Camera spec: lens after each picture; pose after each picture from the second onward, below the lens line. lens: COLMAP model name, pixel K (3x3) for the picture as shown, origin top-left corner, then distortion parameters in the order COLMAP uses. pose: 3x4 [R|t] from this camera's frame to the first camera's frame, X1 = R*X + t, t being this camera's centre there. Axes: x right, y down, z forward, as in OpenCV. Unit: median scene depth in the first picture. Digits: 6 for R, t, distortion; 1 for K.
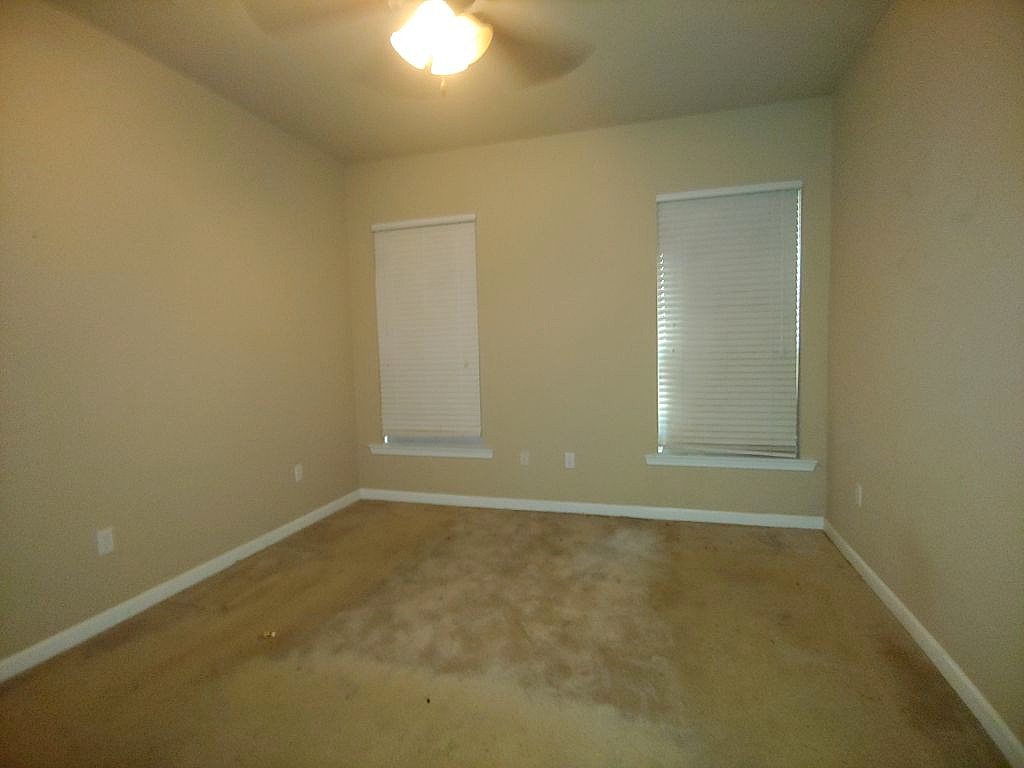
lens RADIAL K [[510.8, 0, 516.4], [0, 510.8, 382.3], [0, 0, 1]] dist [0.003307, -0.015278]
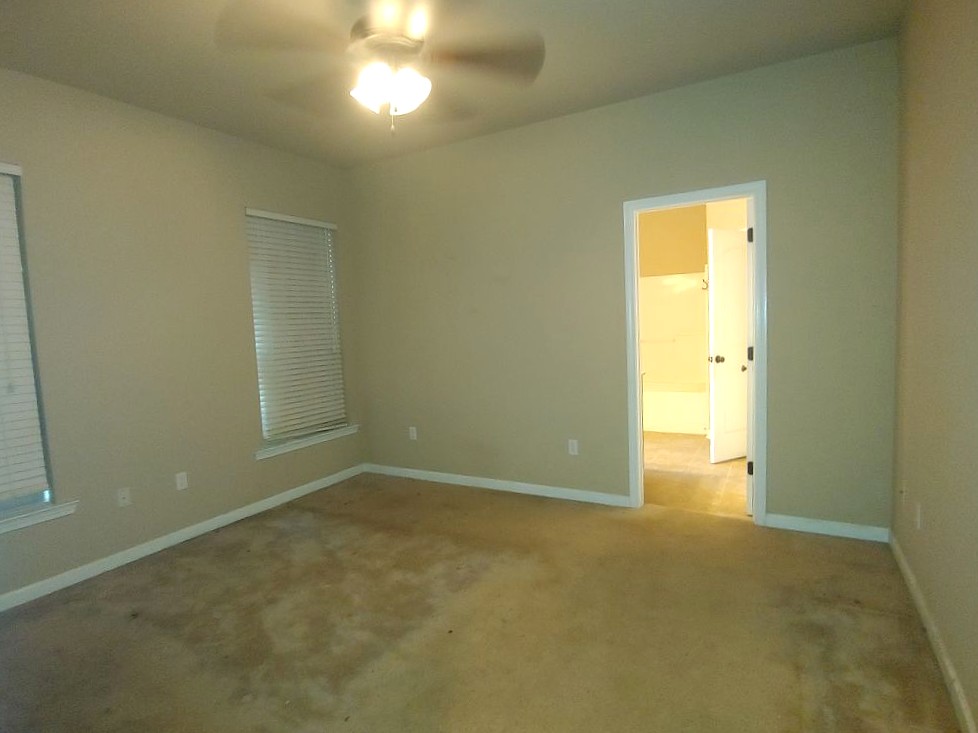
lens RADIAL K [[487.9, 0, 493.2], [0, 487.9, 364.9], [0, 0, 1]] dist [0.003307, -0.015278]
pose [[0.263363, -0.066280, 0.962417, -0.590904], [0.108928, 0.993300, 0.038599, -0.022197], [-0.958527, 0.094668, 0.268818, 0.252532]]
